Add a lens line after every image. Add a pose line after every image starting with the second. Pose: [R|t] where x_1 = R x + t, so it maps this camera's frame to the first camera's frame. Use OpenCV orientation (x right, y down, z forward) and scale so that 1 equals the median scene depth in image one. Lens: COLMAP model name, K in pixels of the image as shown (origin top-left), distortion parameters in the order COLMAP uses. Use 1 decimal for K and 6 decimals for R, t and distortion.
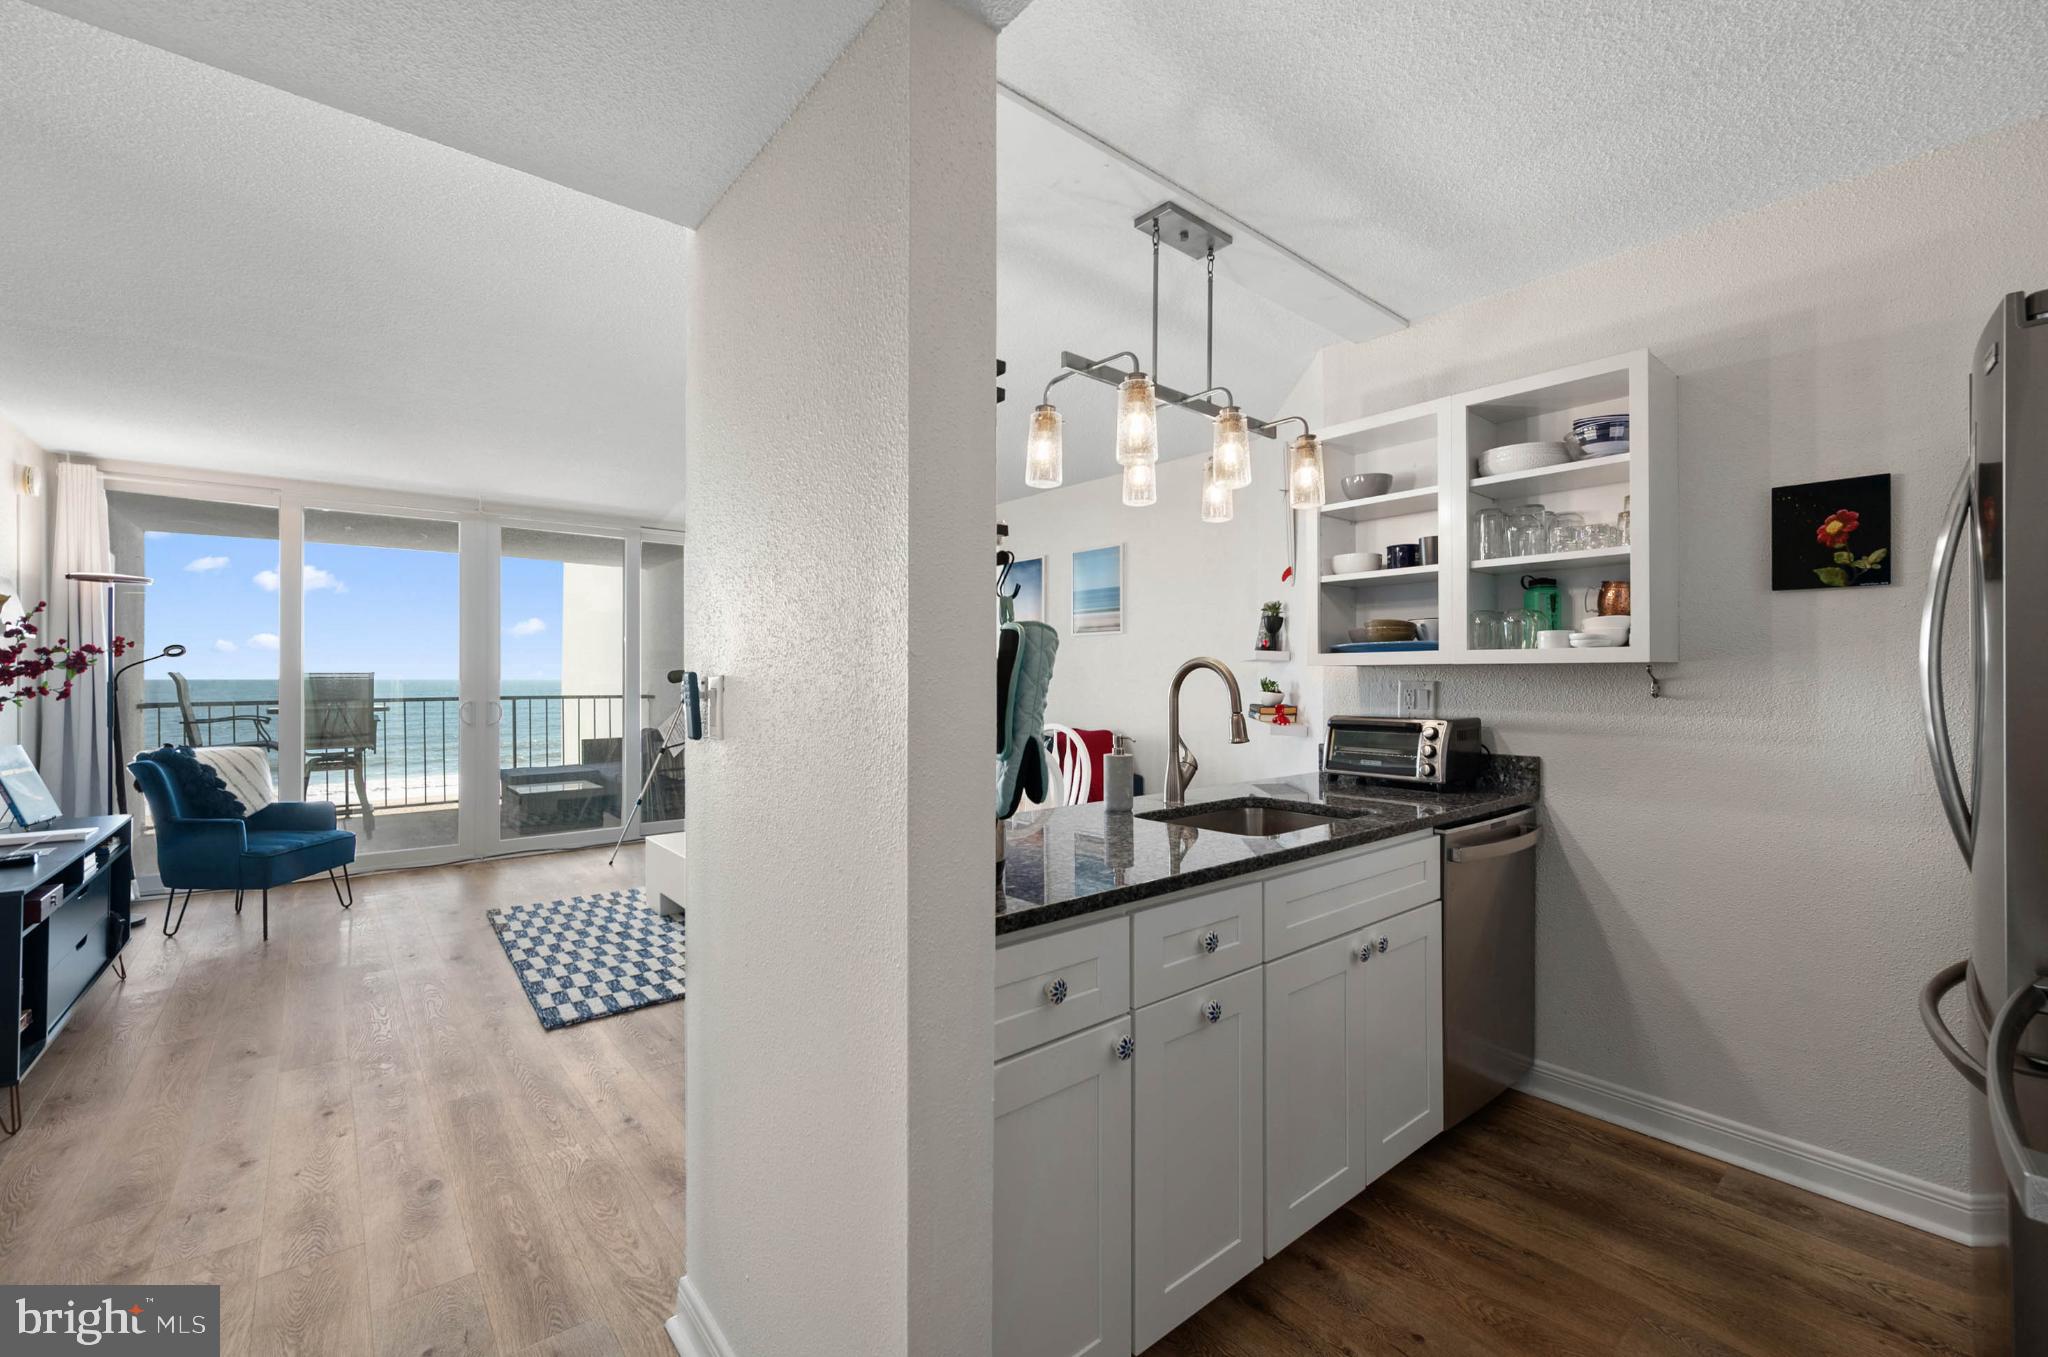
lens RADIAL K [[858.8, 0, 1010.0], [0, 858.8, 670.5], [0, 0, 1]] dist [-0.001962, 0.000152]
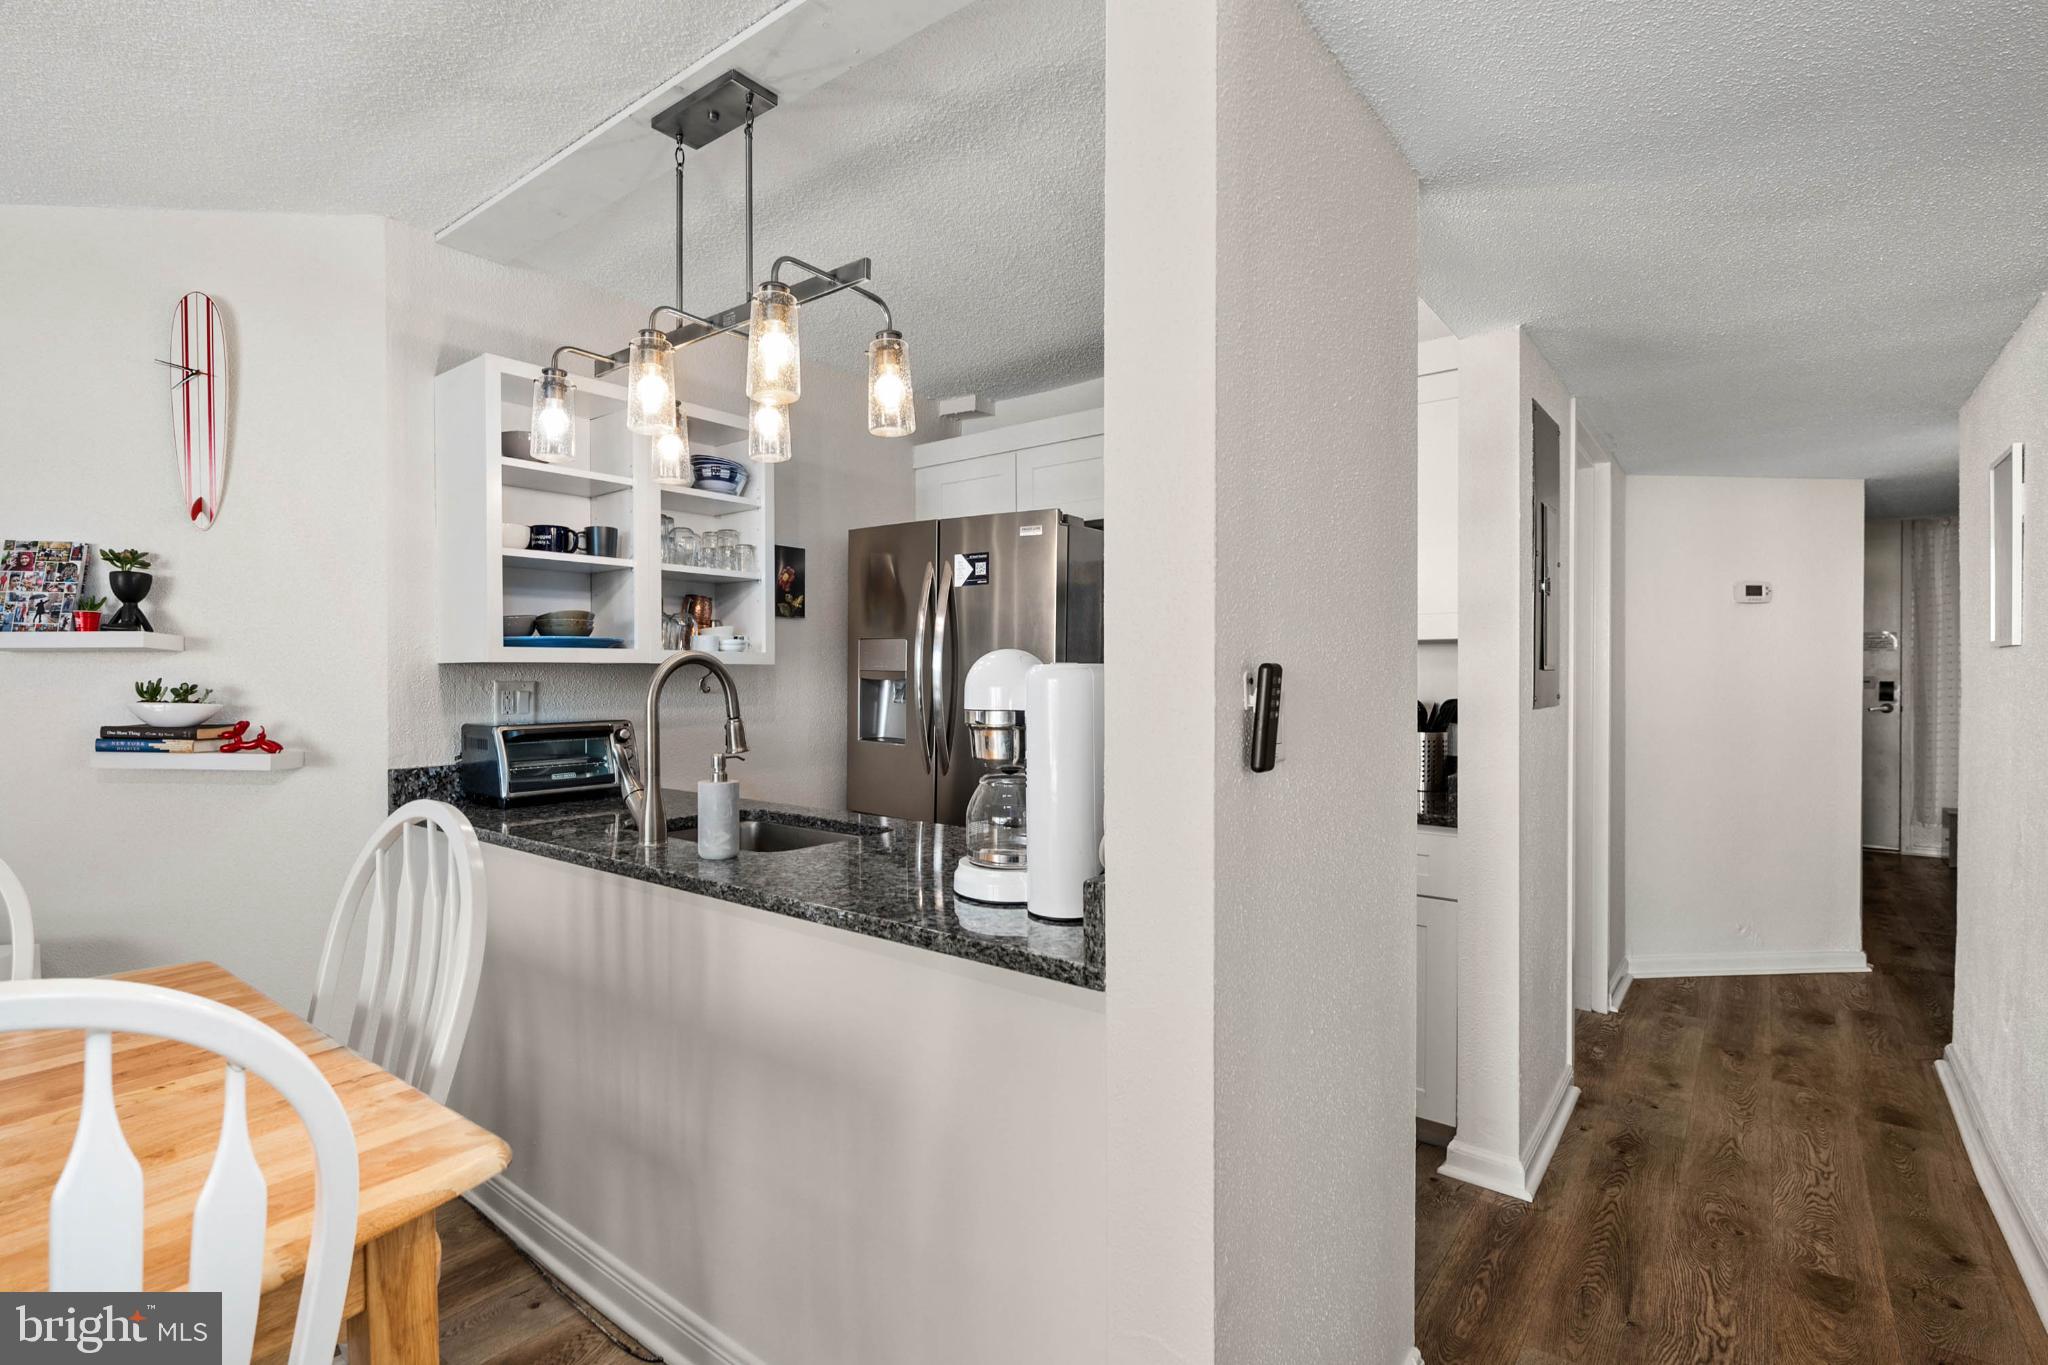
lens RADIAL K [[945.8, 0, 983.1], [0, 945.8, 682.8], [0, 0, 1]] dist [-0.001177, 0.000178]
pose [[-0.191207, -0.007117, 0.981524, -0.588160], [-0.005748, 0.999965, 0.006131, 0.005573], [-0.981533, -0.004470, -0.191241, 0.770323]]
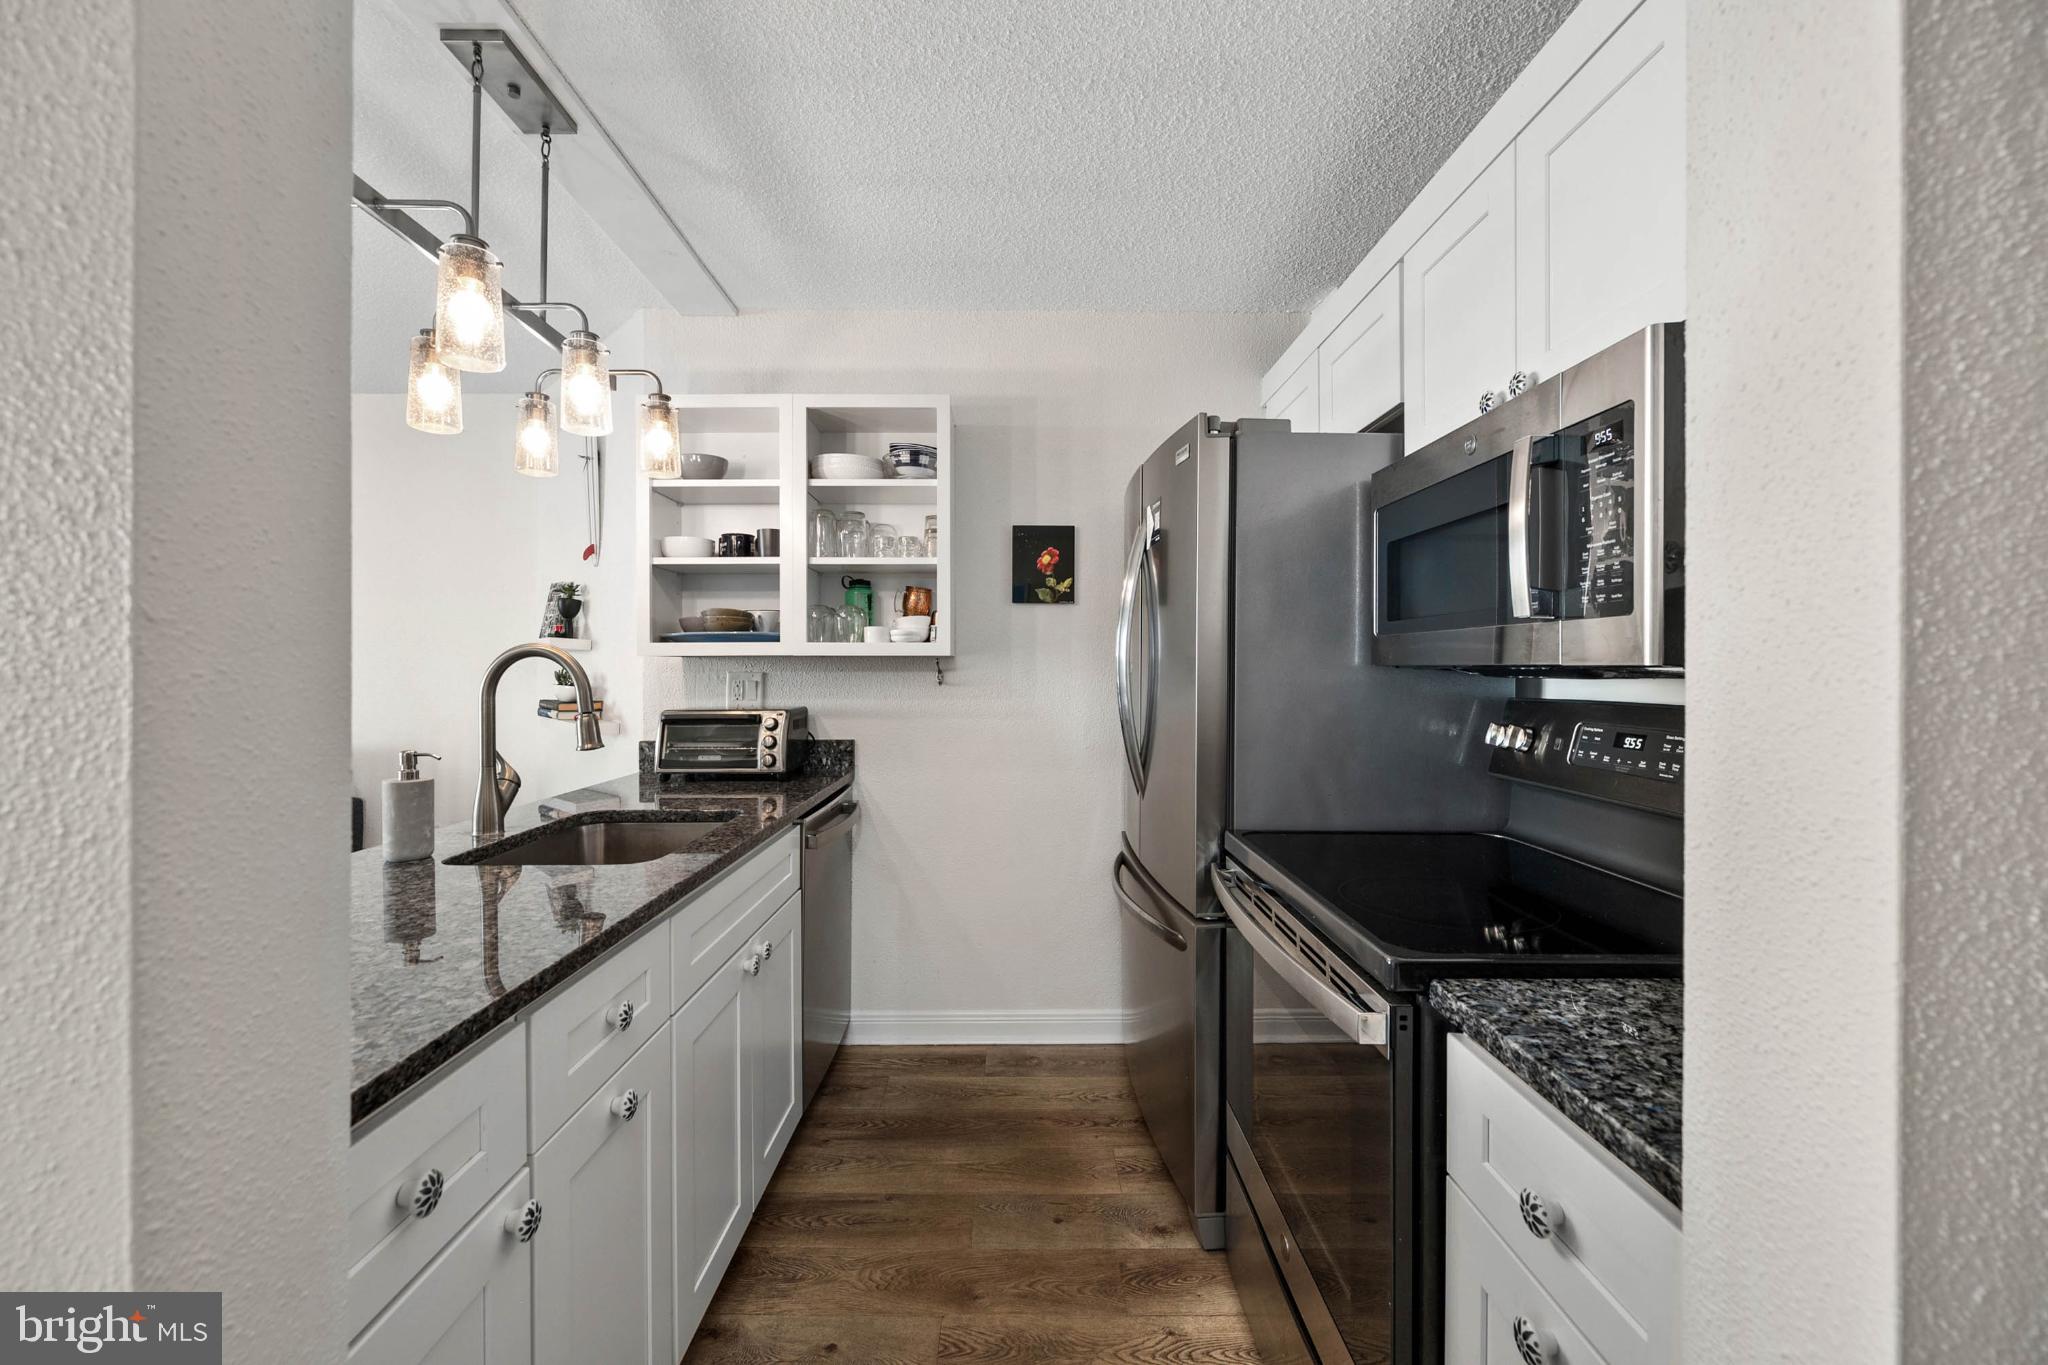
lens RADIAL K [[811.3, 0, 1034.8], [0, 811.3, 669.2], [0, 0, 1]] dist [-0.005056, -0.000373]
pose [[0.624328, -0.001443, 0.781161, -0.057466], [-0.005776, 0.999962, 0.006463, 0.000850], [-0.781141, -0.008547, 0.624297, 0.154446]]
